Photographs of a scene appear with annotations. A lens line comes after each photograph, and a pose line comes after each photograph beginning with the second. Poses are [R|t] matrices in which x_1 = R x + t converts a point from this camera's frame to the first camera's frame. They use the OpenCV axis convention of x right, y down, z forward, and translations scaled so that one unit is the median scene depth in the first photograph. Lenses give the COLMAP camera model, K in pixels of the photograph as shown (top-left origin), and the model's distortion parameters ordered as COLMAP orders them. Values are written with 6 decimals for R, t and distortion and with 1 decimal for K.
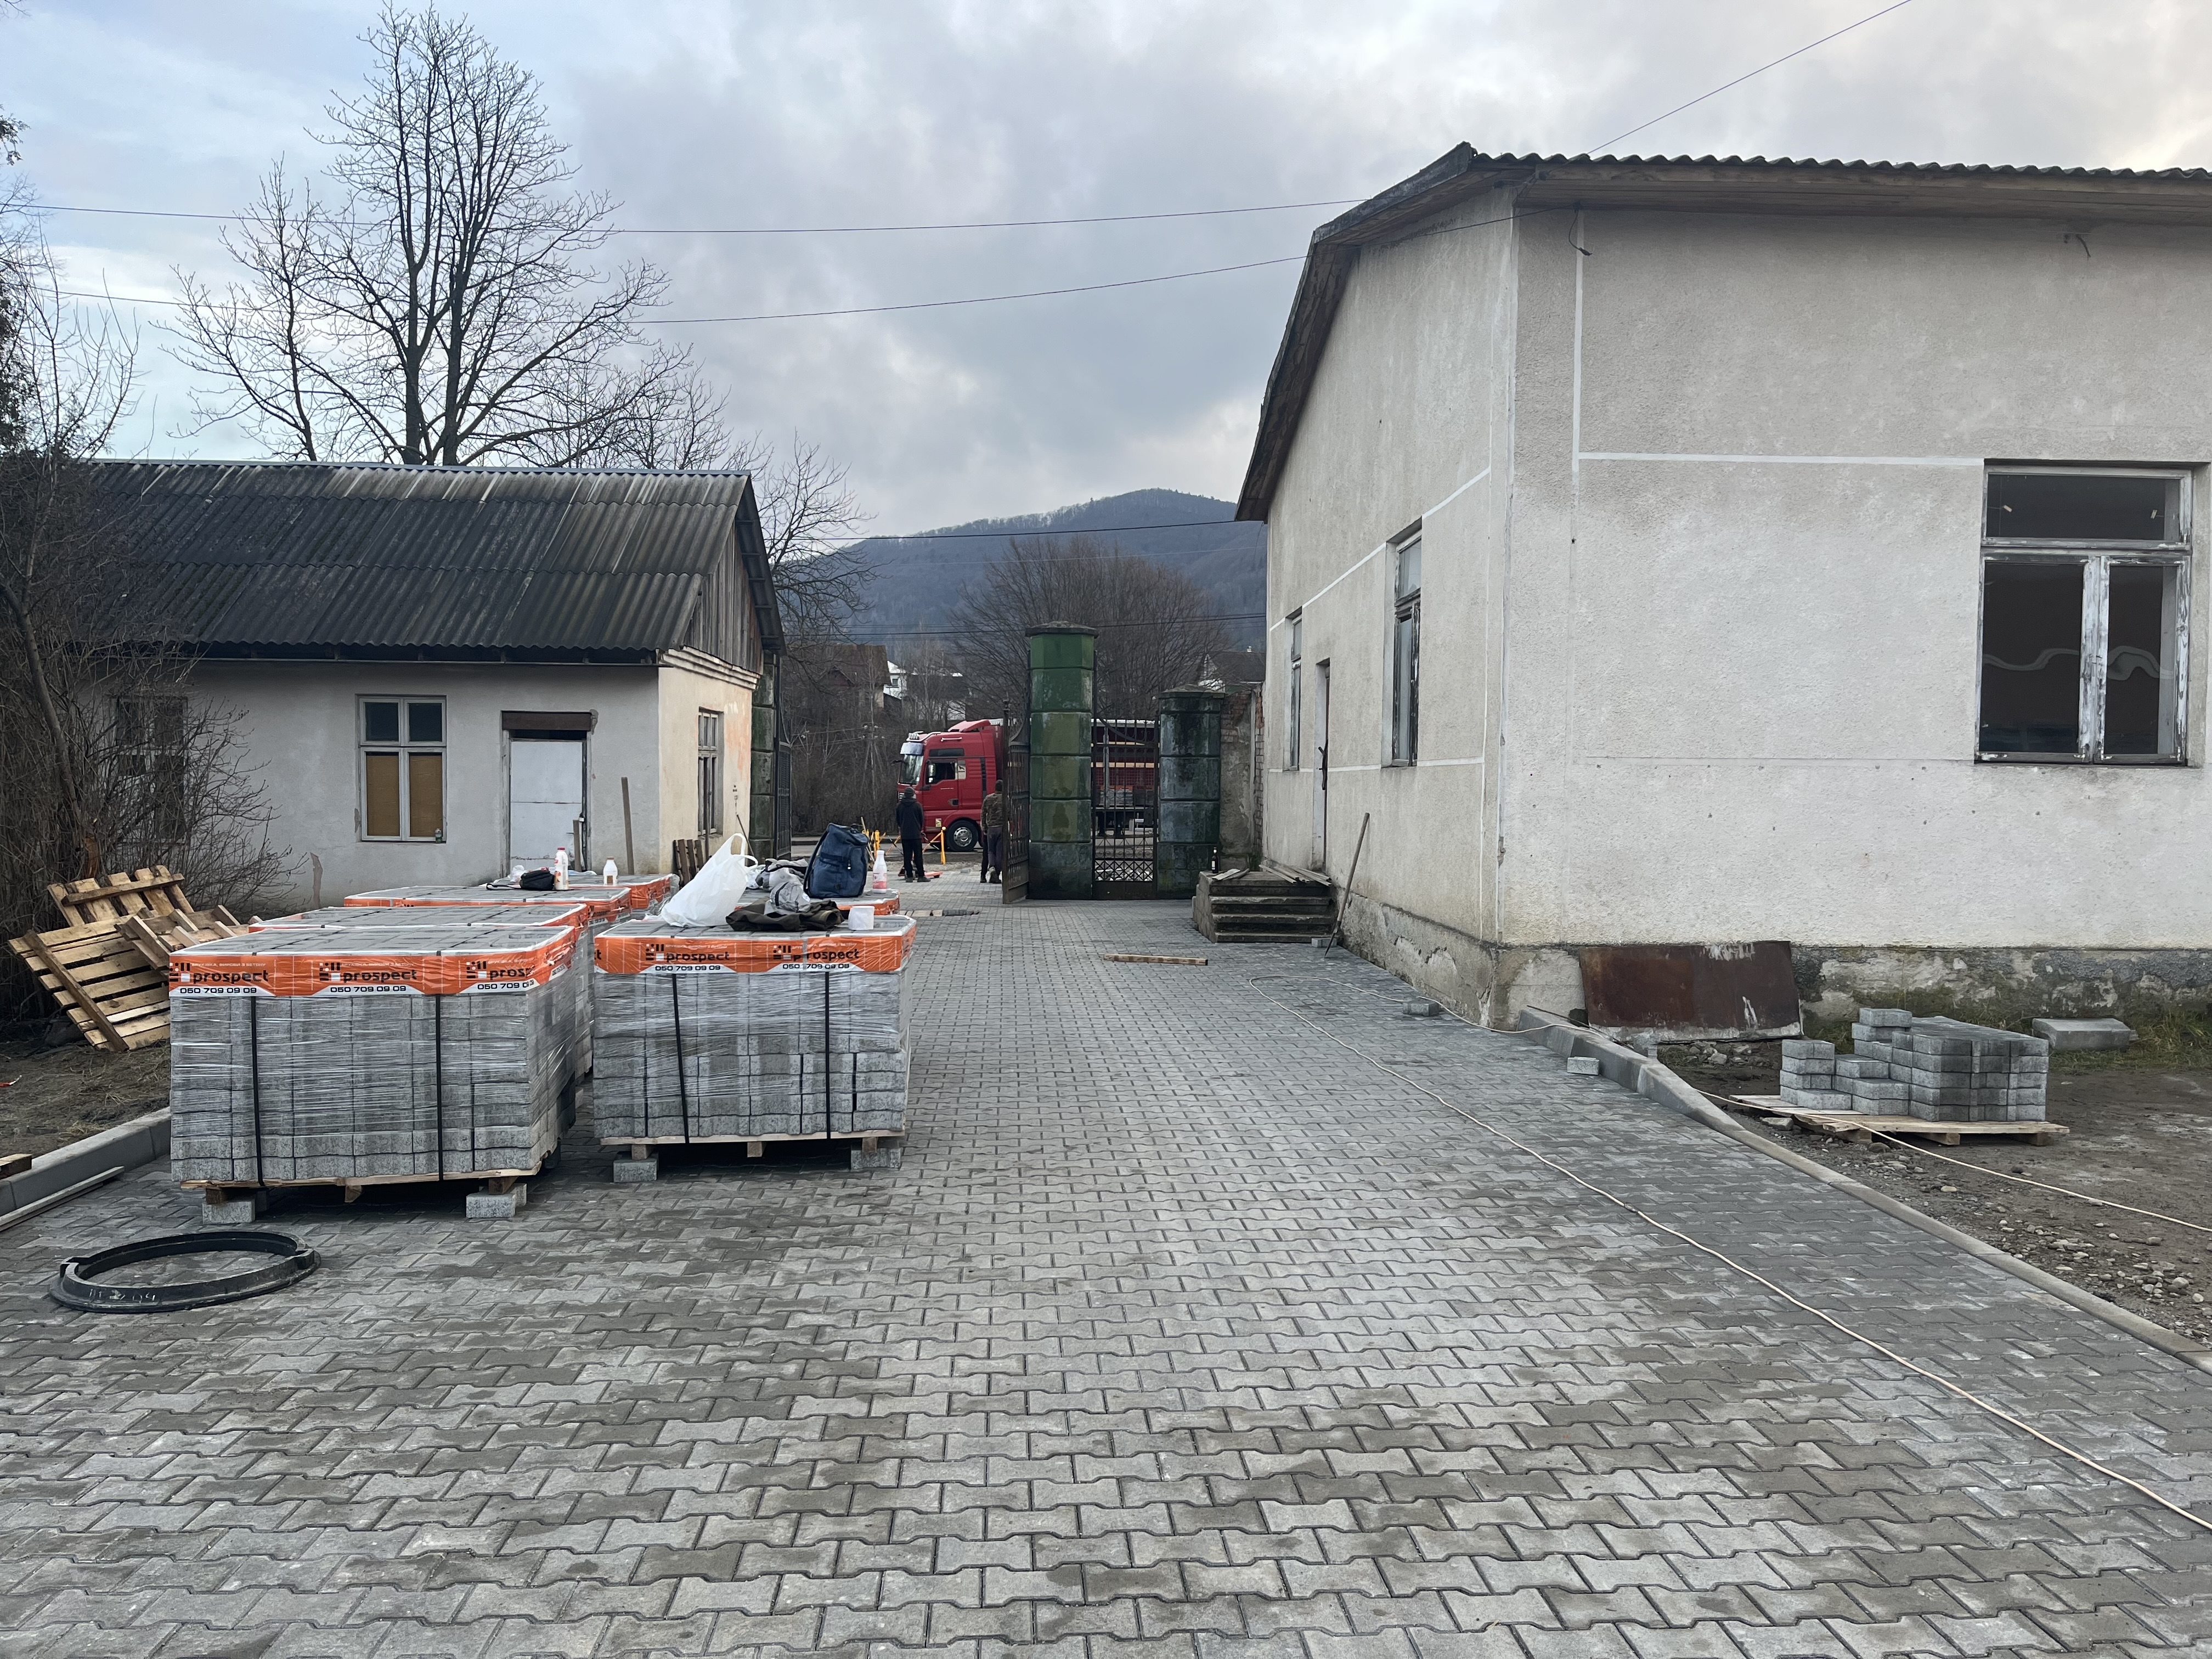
lens RADIAL K [[1641.0, 0, 1111.9], [0, 1641.0, 829.1], [0, 0, 1]] dist [0.042659, -0.006244]
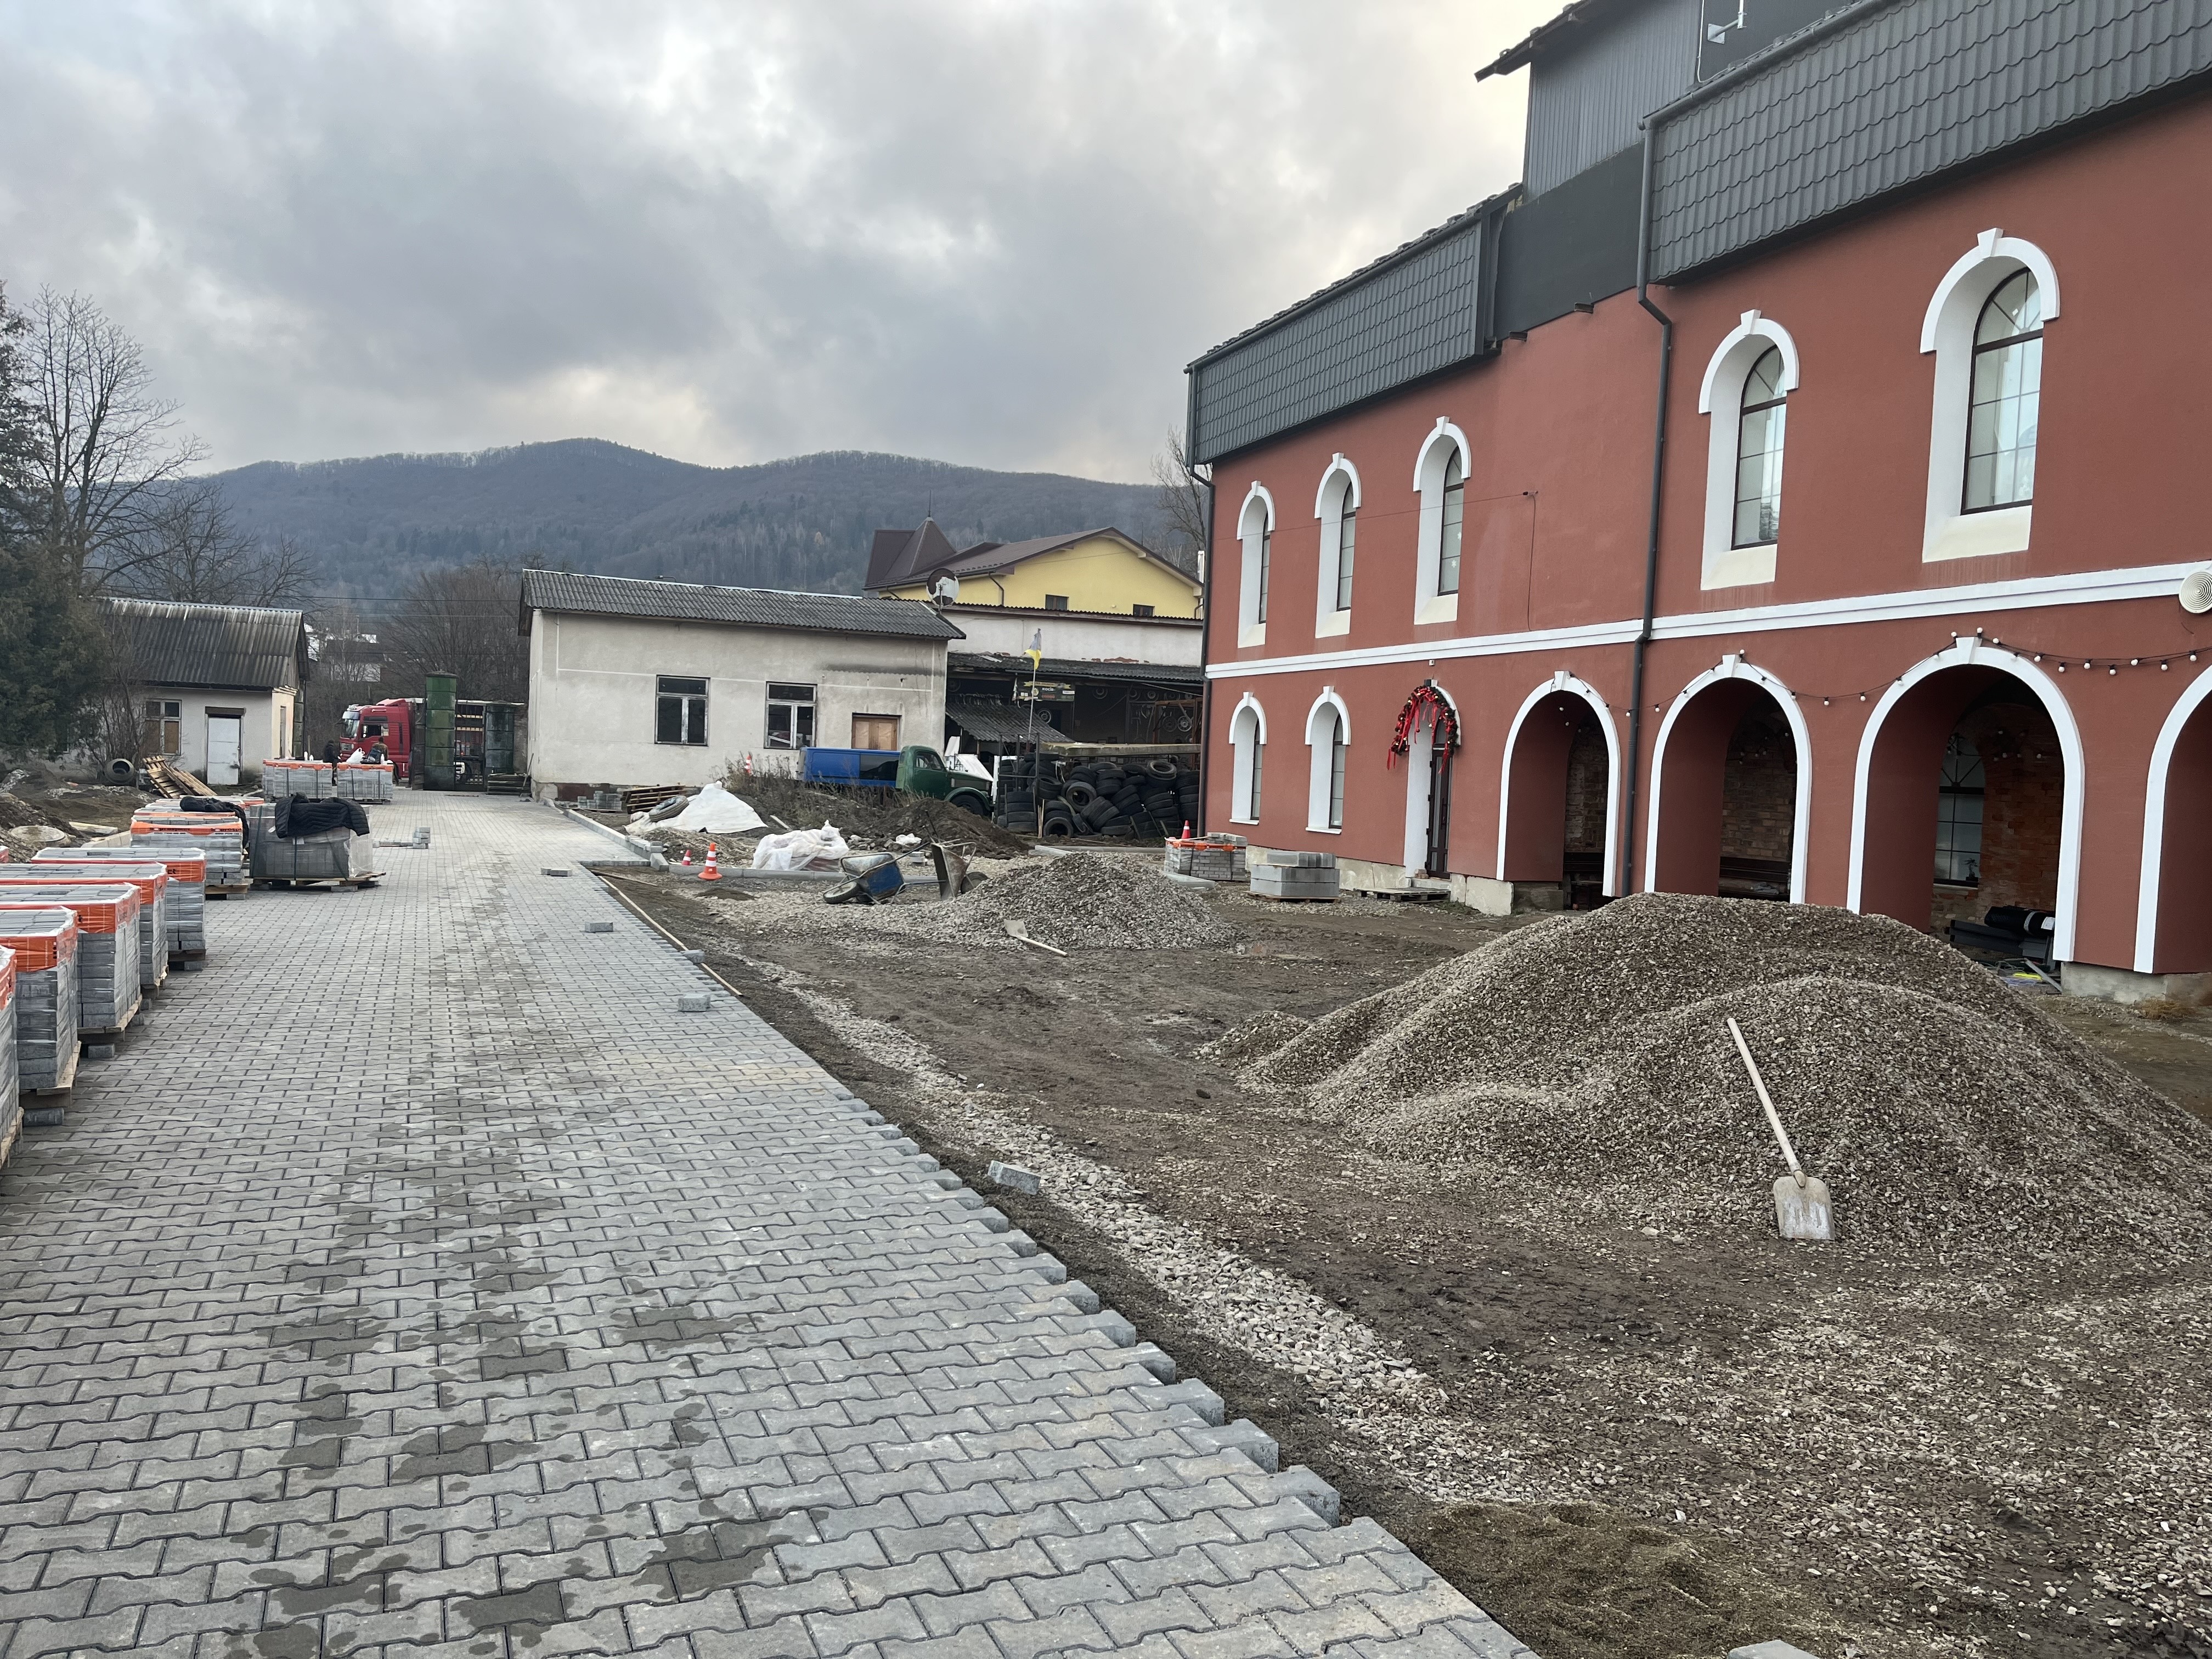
lens RADIAL K [[1641.0, 0, 1099.5], [0, 1641.0, 845.2], [0, 0, 1]] dist [0.042659, -0.006244]
pose [[0.947600, 0.012261, 0.319224, 0.141590], [-0.021634, 0.999432, 0.025835, 0.050725], [-0.318726, -0.031387, 0.947327, -1.984406]]
